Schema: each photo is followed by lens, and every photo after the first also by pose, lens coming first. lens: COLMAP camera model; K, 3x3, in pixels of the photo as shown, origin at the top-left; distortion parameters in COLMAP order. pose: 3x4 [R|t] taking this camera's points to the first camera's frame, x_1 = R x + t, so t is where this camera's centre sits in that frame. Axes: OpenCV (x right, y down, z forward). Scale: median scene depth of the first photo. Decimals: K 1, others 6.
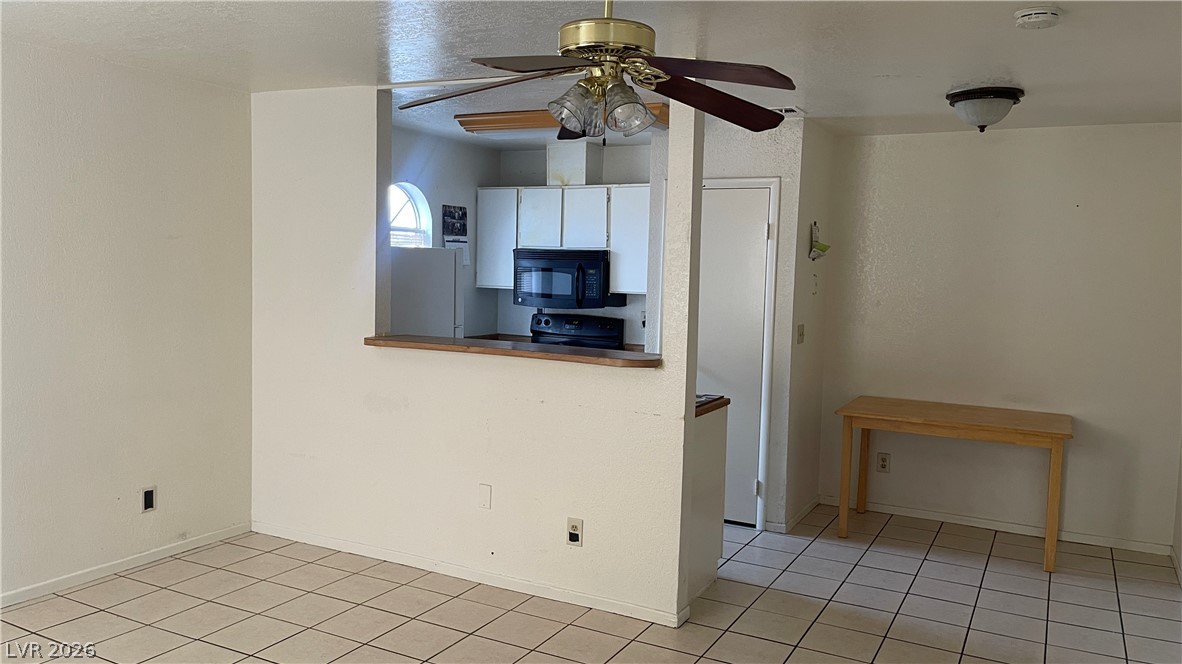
lens RADIAL K [[898.5, 0, 591.0], [0, 898.5, 332.0], [0, 0, 1]] dist [0.001034, -0.001854]
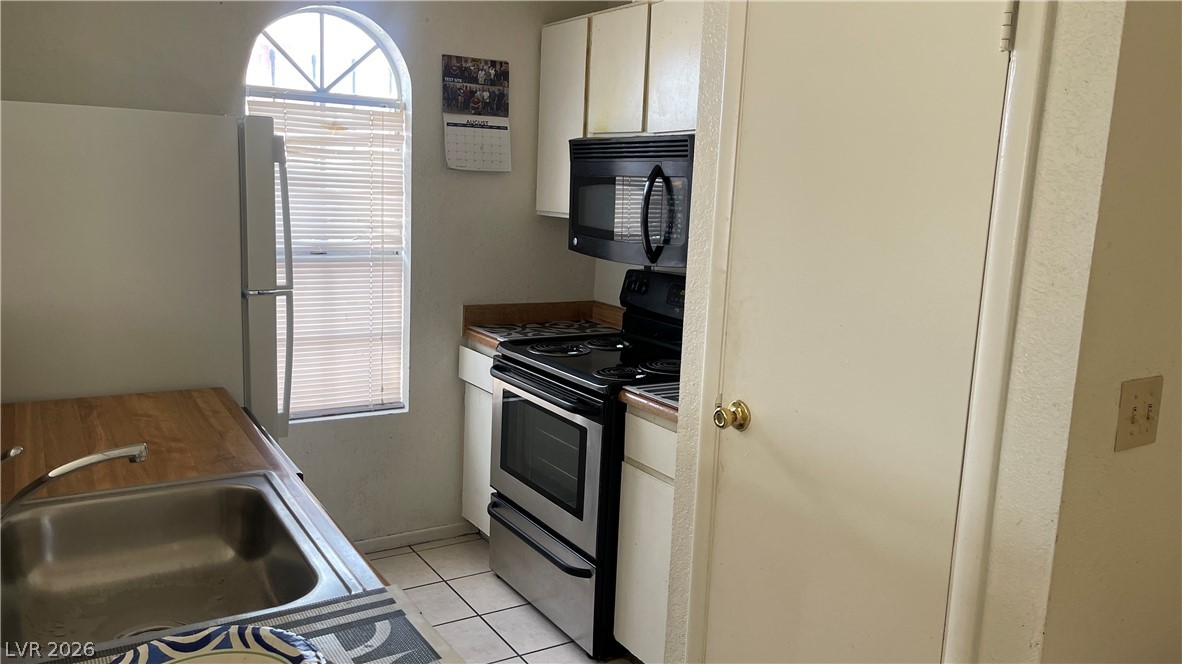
lens RADIAL K [[898.5, 0, 591.0], [0, 898.5, 332.0], [0, 0, 1]] dist [0.001034, -0.001854]
pose [[0.862097, 0.095560, -0.497651, 0.185812], [-0.060933, 0.994481, 0.085406, -0.028943], [0.503066, -0.043305, 0.863162, 0.570543]]
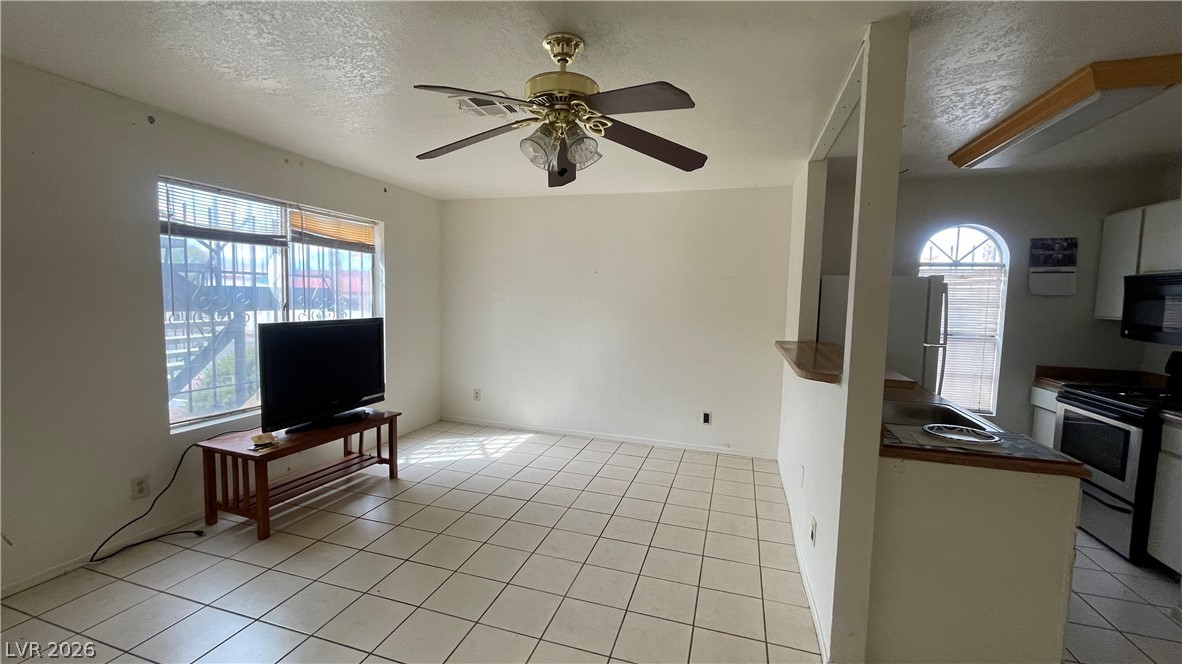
lens RADIAL K [[476.9, 0, 585.6], [0, 476.9, 334.7], [0, 0, 1]] dist [0.000196, -0.000673]
pose [[0.167082, 0.056692, -0.984312, 0.302581], [-0.090109, 0.995045, 0.042015, -0.004496], [0.981817, 0.081676, 0.171363, 0.389207]]
